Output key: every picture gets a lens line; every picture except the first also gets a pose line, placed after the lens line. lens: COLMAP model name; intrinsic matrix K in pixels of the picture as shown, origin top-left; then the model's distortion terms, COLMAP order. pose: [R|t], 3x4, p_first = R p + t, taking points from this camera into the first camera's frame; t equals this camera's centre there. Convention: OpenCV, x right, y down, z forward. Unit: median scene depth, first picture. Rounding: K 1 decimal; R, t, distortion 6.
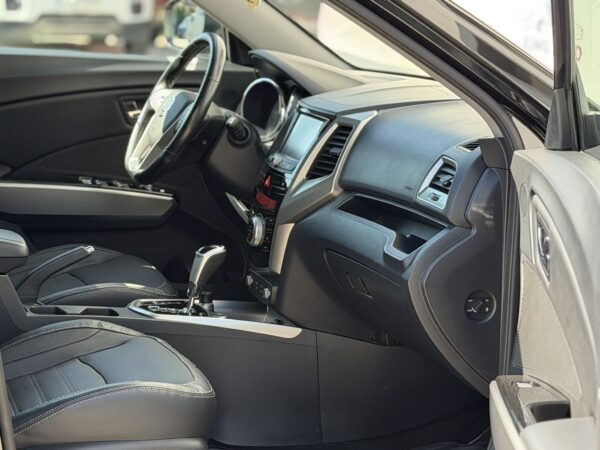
lens RADIAL K [[1608.2, 0, 300.0], [0, 1608.2, 224.3], [0, 0, 1]] dist [0.152355, 0.000000]
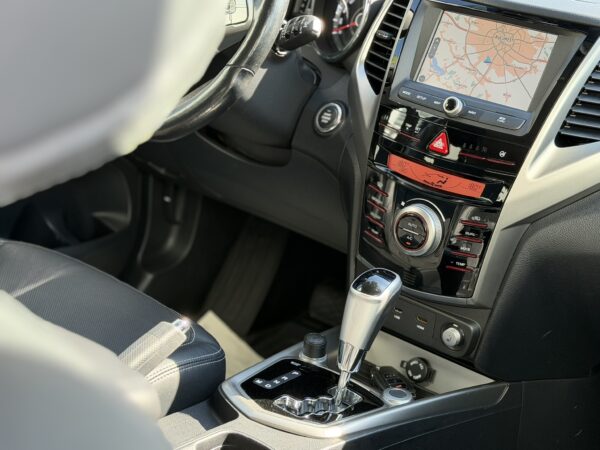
lens RADIAL K [[1108.9, 0, 303.4], [0, 1108.9, 224.3], [0, 0, 1]] dist [0.131338, 0.000000]
pose [[0.847675, -0.148551, 0.509293, -0.262042], [0.029053, 0.971555, 0.235027, -0.091554], [-0.529719, -0.184430, 0.827879, 0.695181]]
